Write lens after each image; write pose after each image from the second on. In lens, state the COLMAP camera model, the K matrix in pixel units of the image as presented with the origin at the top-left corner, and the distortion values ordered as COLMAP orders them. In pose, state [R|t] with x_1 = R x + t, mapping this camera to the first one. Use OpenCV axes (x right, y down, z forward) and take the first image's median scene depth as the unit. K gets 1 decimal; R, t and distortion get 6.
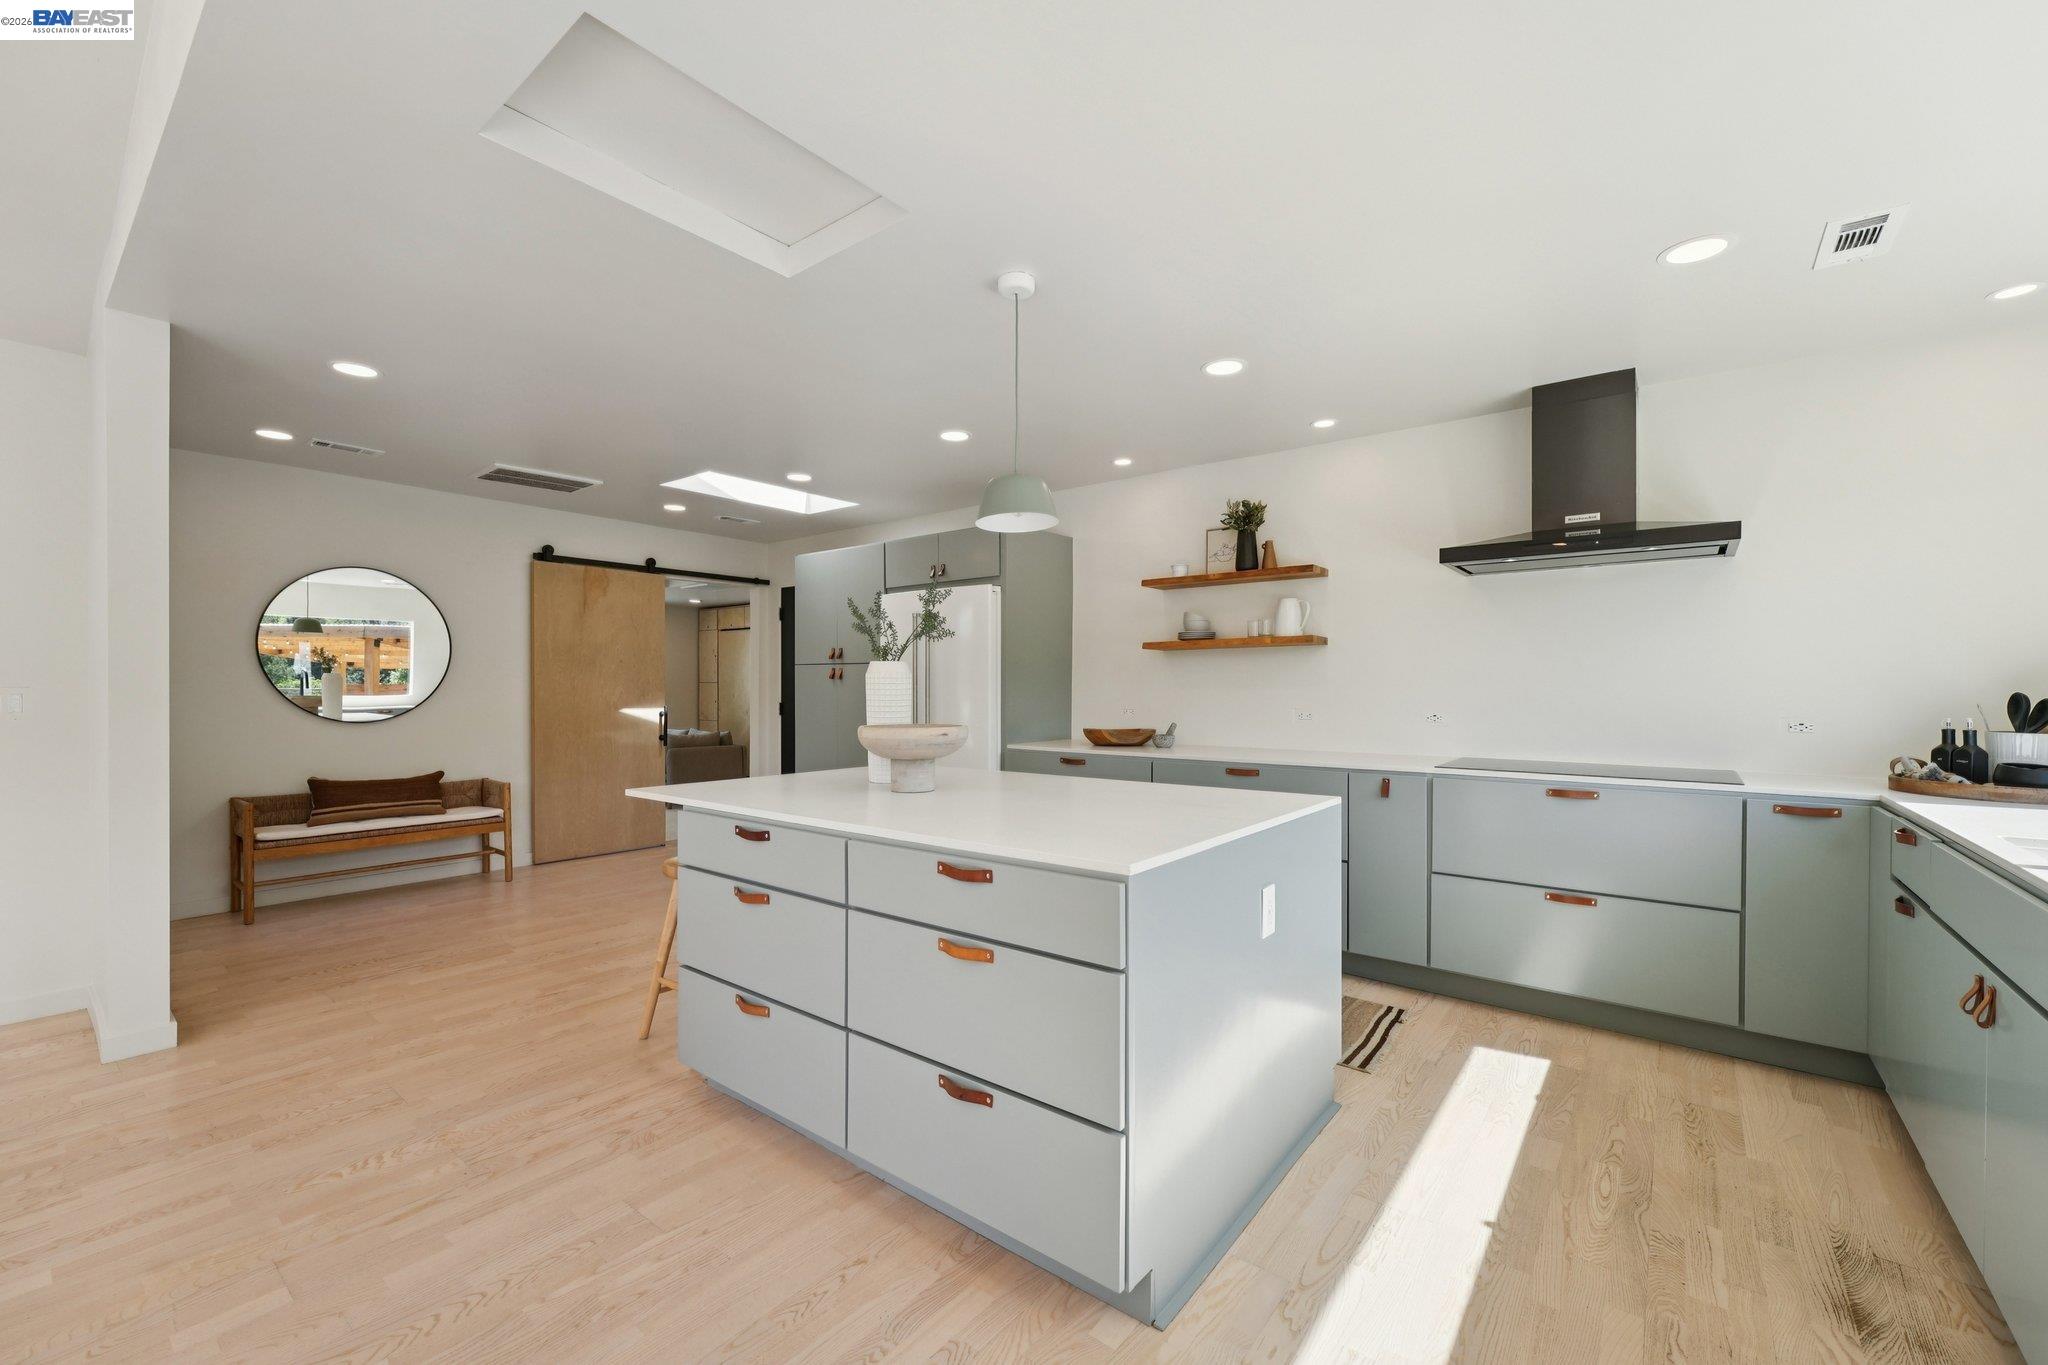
lens RADIAL K [[828.7, 0, 1016.6], [0, 828.7, 694.6], [0, 0, 1]] dist [0.000386, -0.000104]
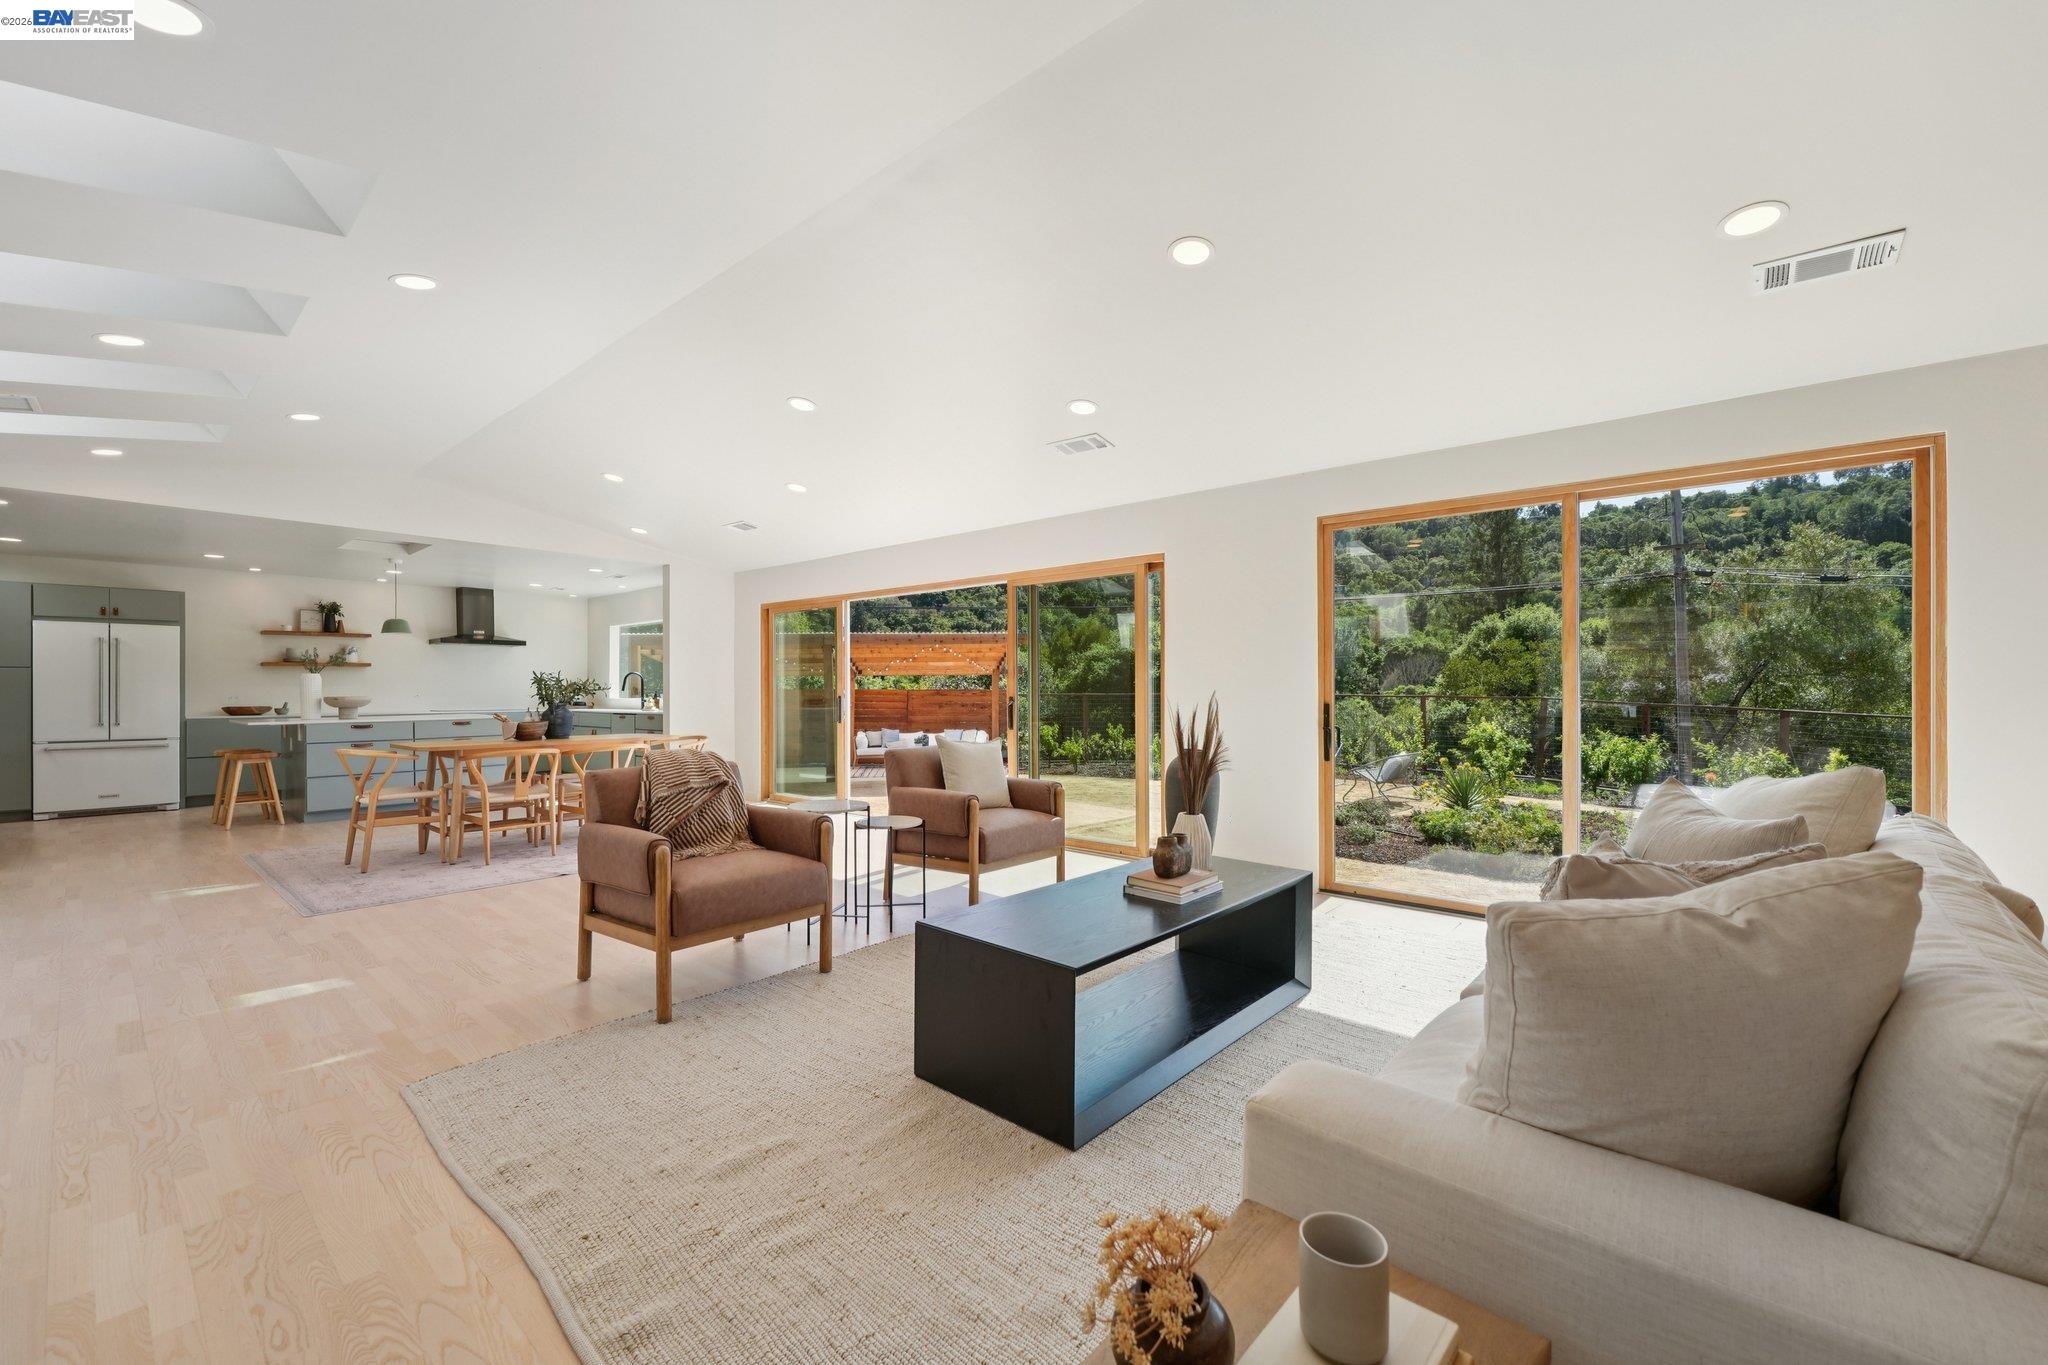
lens RADIAL K [[828.7, 0, 1026.4], [0, 828.7, 686.8], [0, 0, 1]] dist [0.000386, -0.000104]
pose [[0.036051, 0.003265, 0.999345, -2.497834], [0.014790, 0.999883, -0.003801, 0.043244], [-0.999241, 0.014917, 0.035998, -1.255847]]
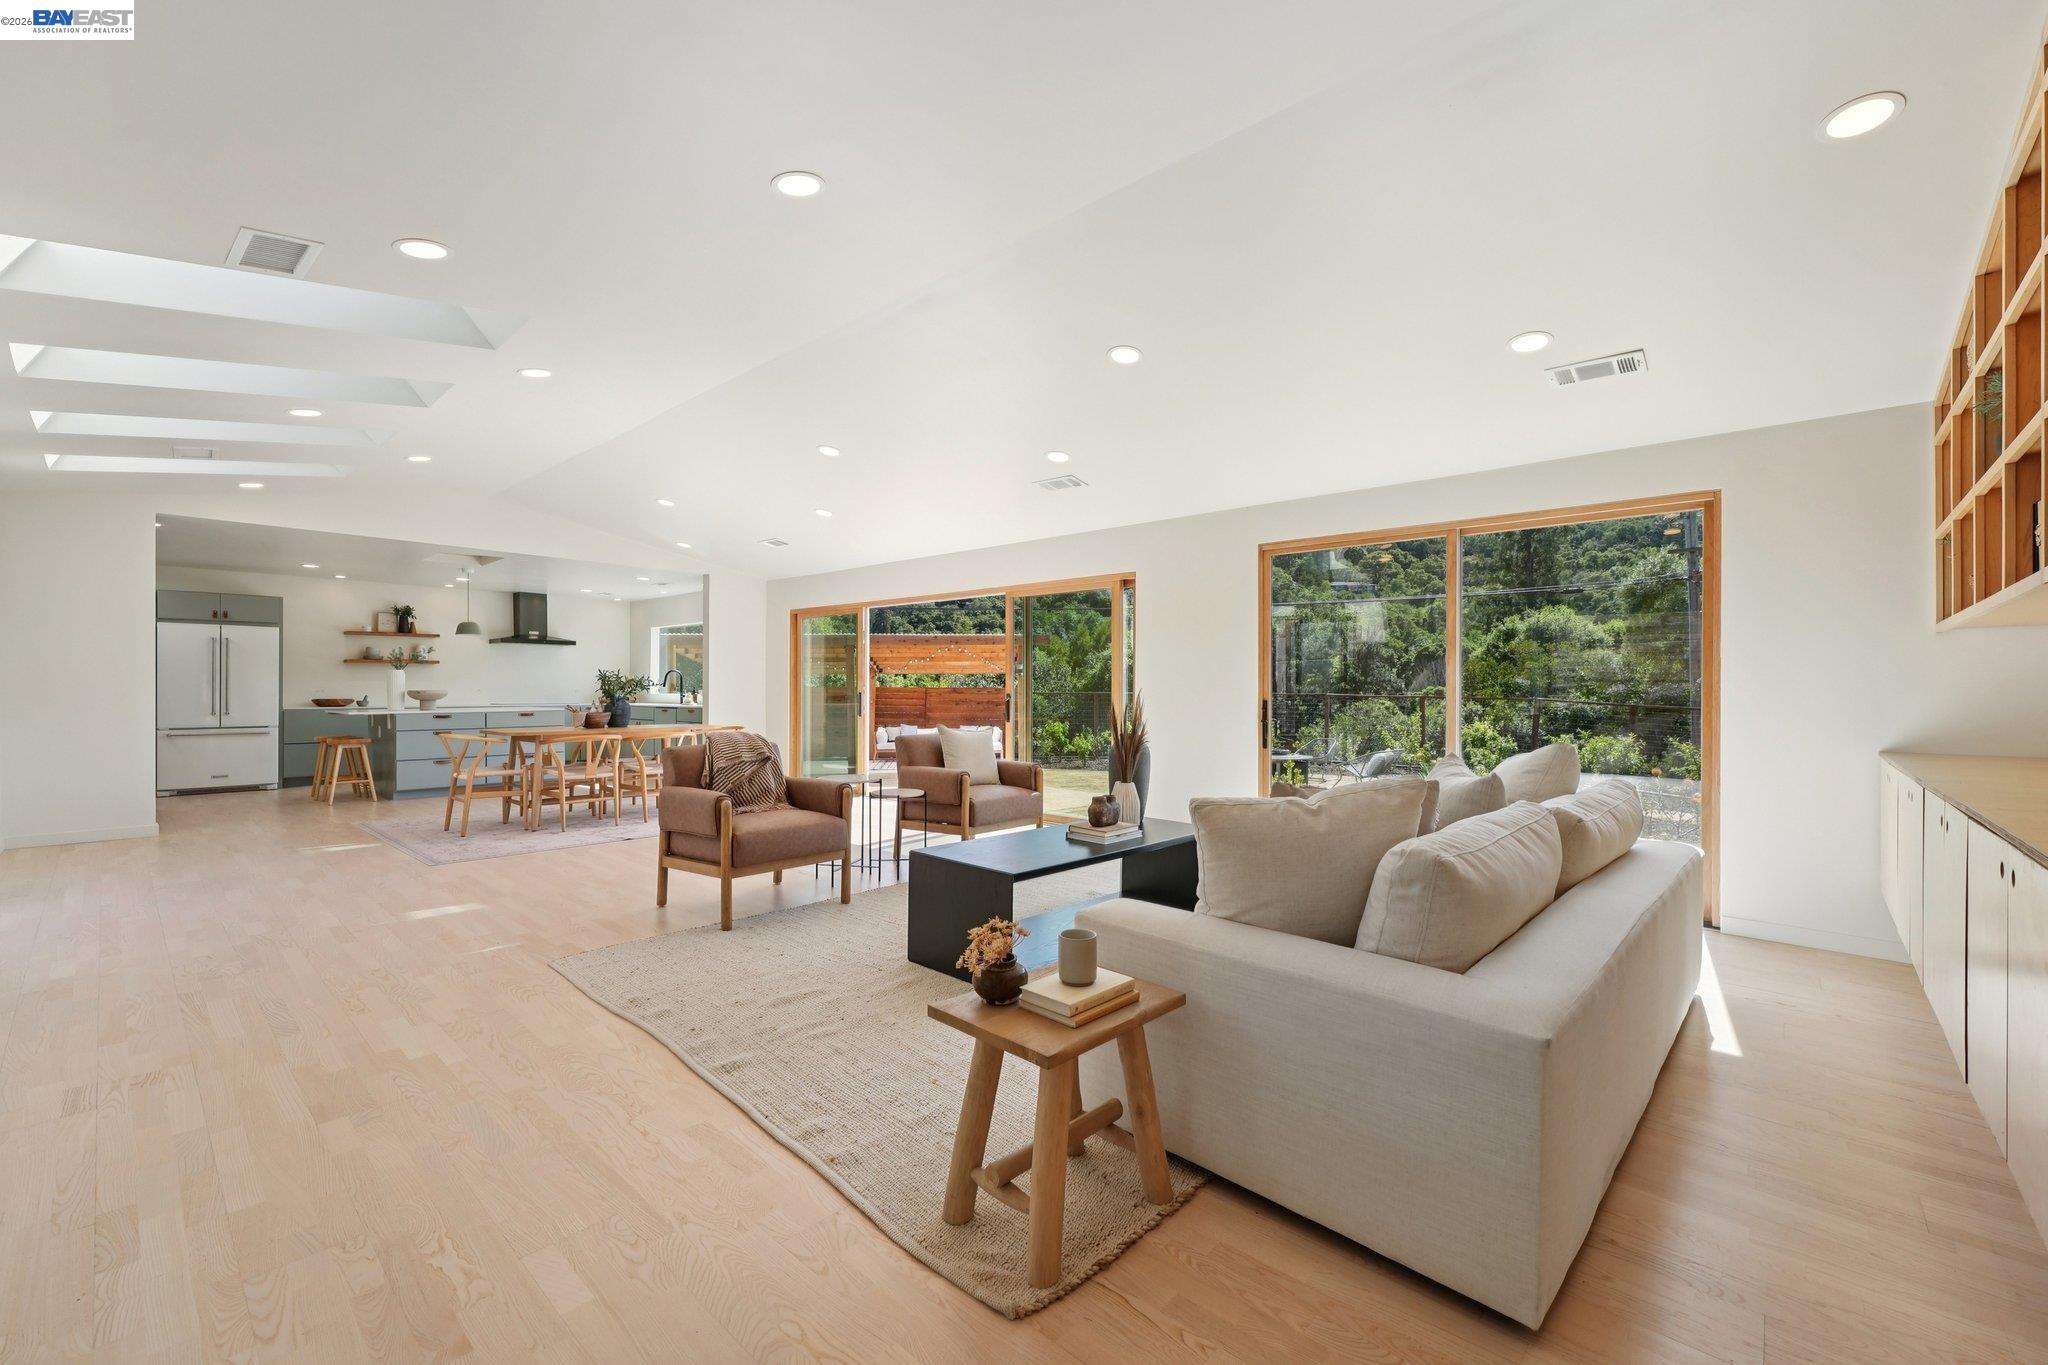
lens RADIAL K [[828.7, 0, 1038.9], [0, 828.7, 688.2], [0, 0, 1]] dist [0.000386, -0.000104]
pose [[0.047867, 0.000289, 0.998854, -2.800450], [0.009205, 0.999957, -0.000731, 0.046997], [-0.998811, 0.009229, 0.047862, -1.343863]]
